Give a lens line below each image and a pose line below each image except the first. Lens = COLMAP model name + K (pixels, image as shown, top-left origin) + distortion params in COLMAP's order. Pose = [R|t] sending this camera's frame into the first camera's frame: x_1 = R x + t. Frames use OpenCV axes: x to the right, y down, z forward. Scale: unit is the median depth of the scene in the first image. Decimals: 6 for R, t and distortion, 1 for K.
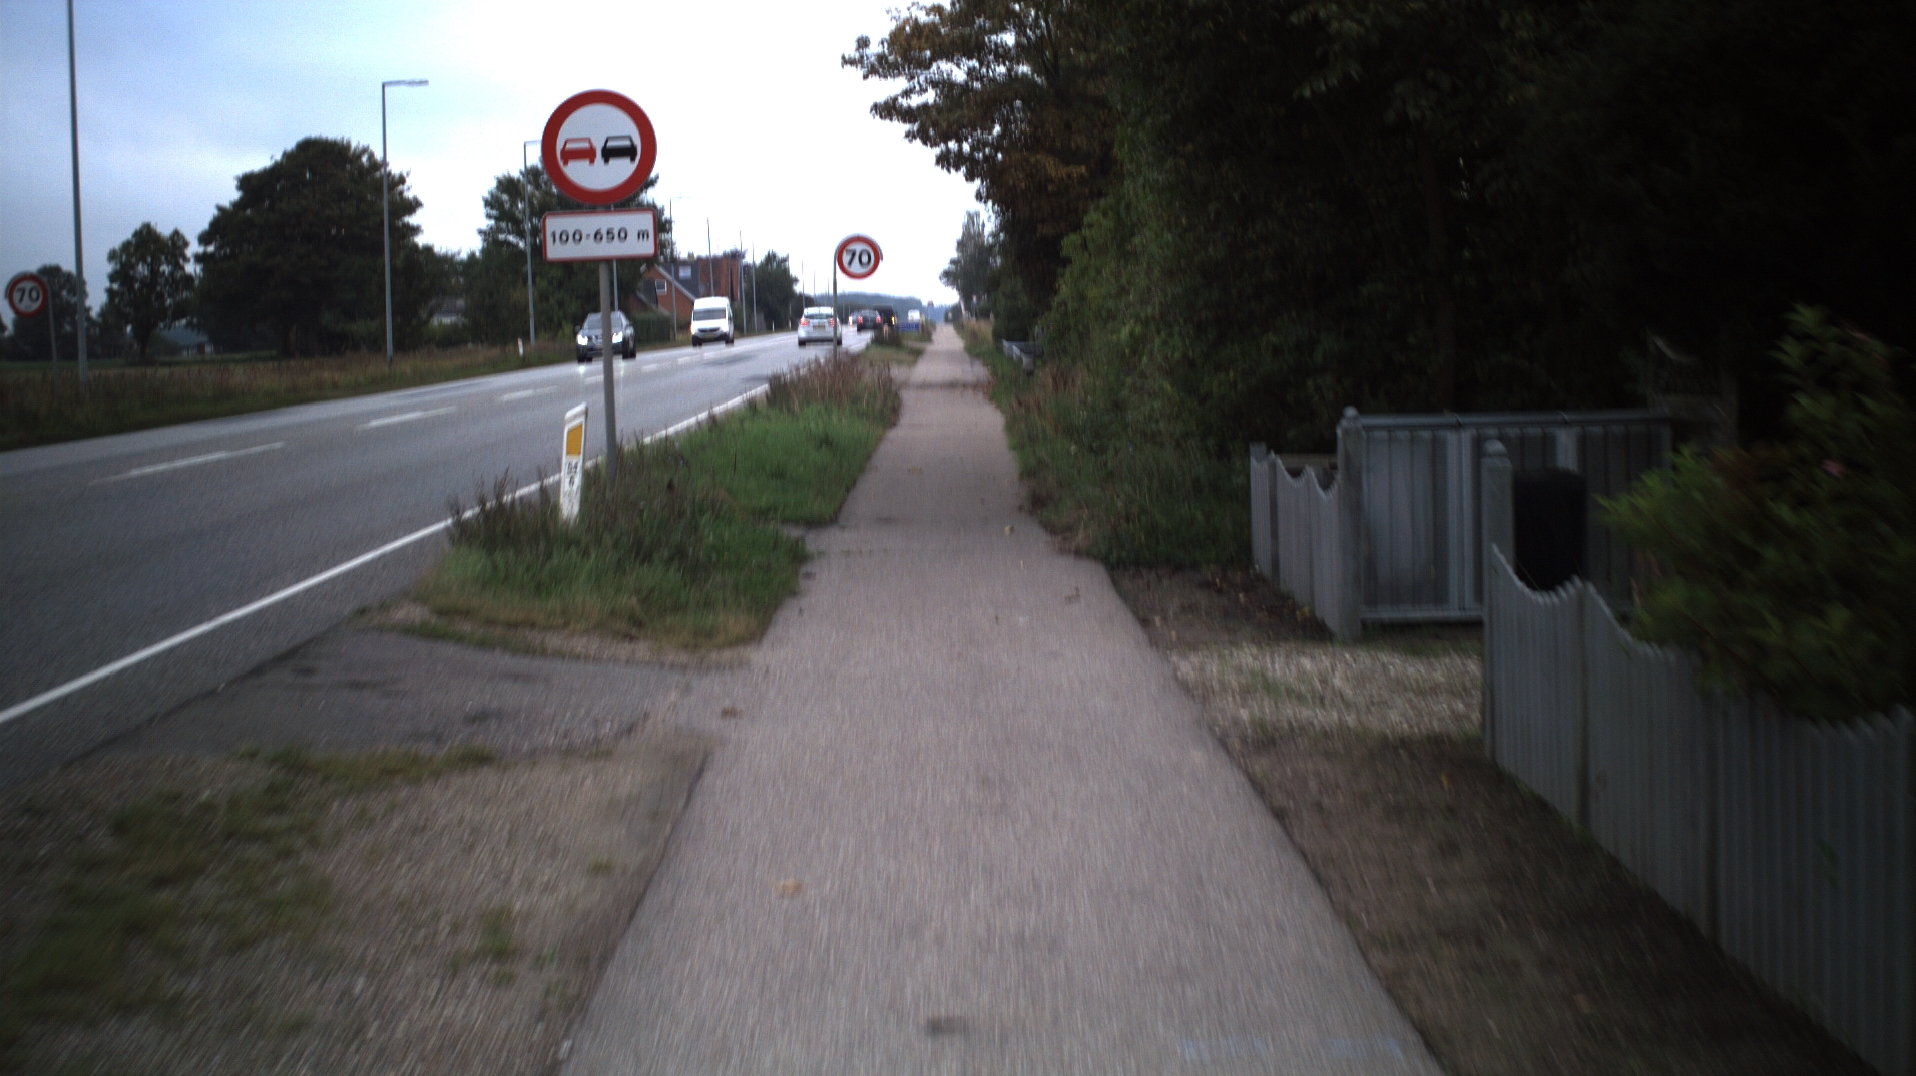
lens RADIAL K [[3617.5, 0, 958.0], [0, 3617.5, 538.0], [0, 0, 1]] dist [-0.222615, 0.109970]
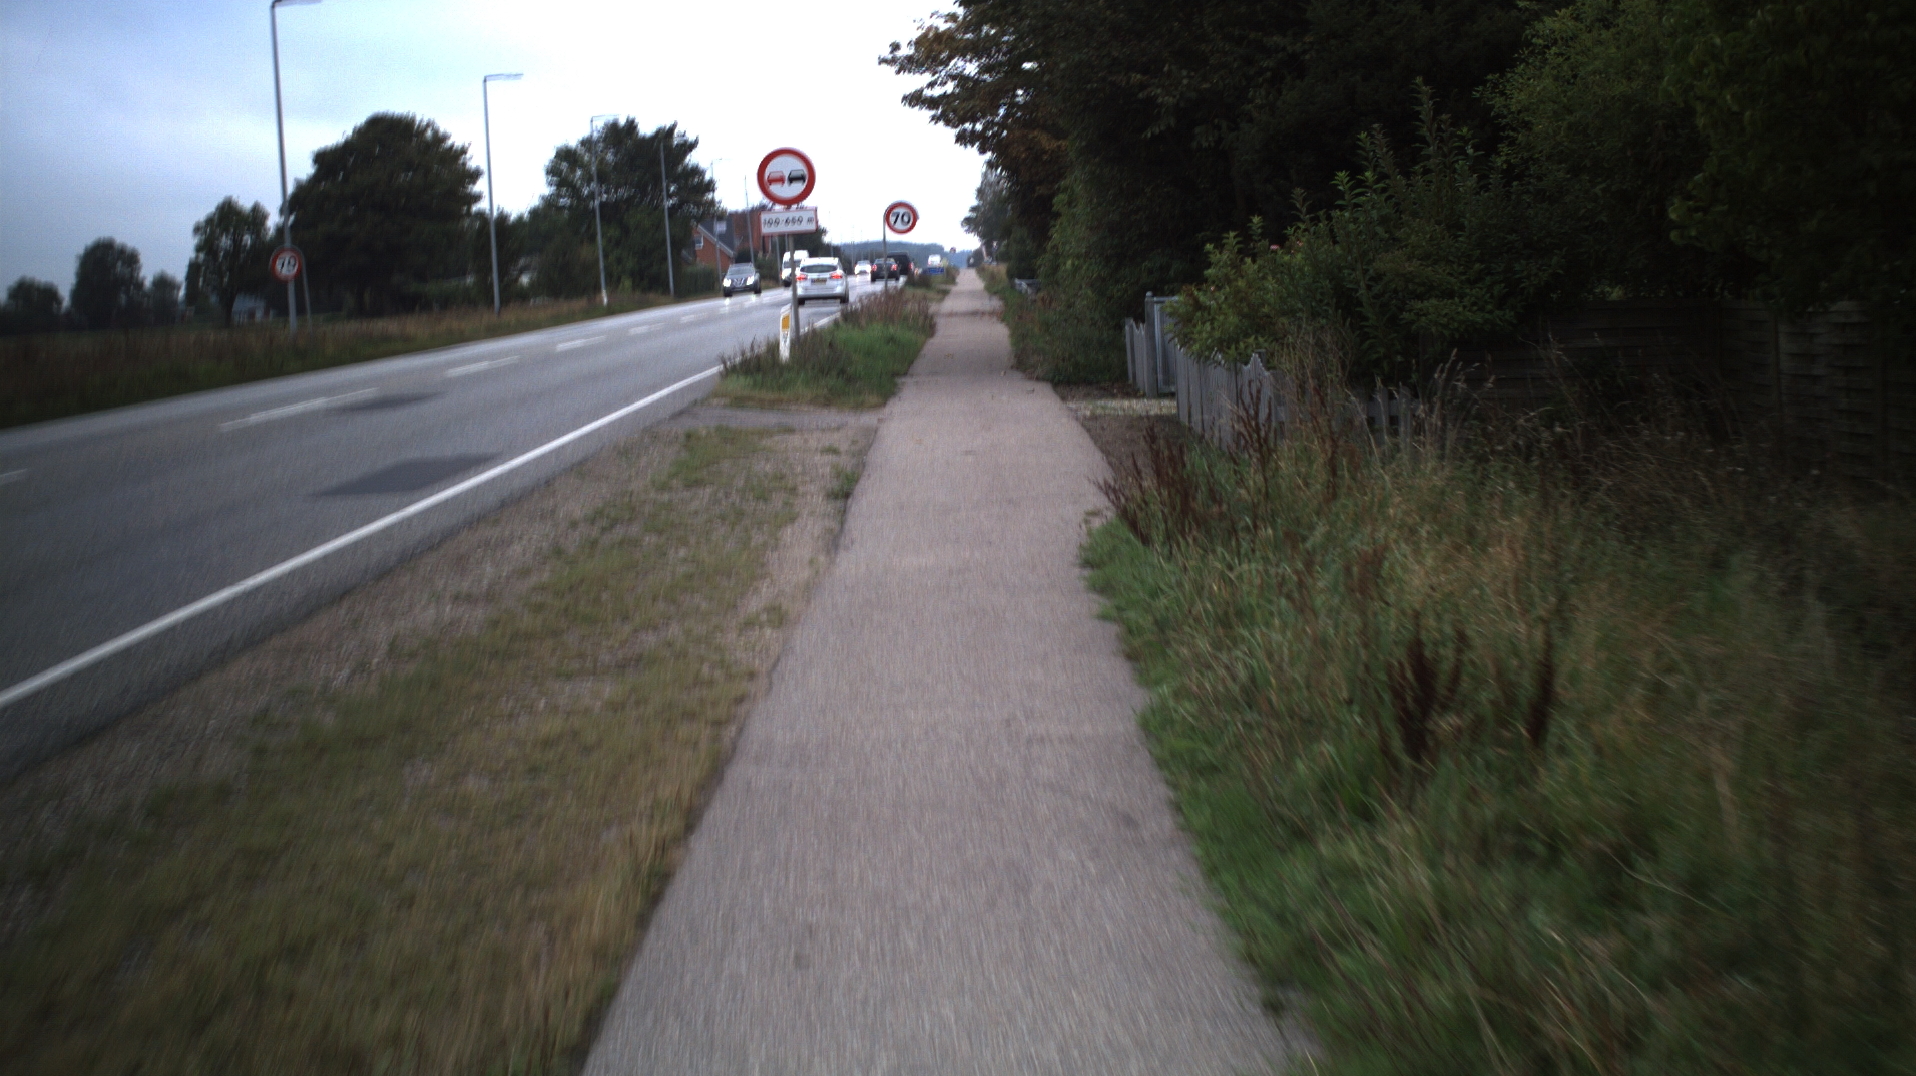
lens RADIAL K [[3617.5, 0, 958.0], [0, 3617.5, 538.0], [0, 0, 1]] dist [-0.222615, 0.109970]
pose [[0.999510, -0.030115, -0.008541, 0.001544], [0.030240, 0.999431, 0.014908, 0.018651], [0.008087, -0.015159, 0.999852, -0.290331]]
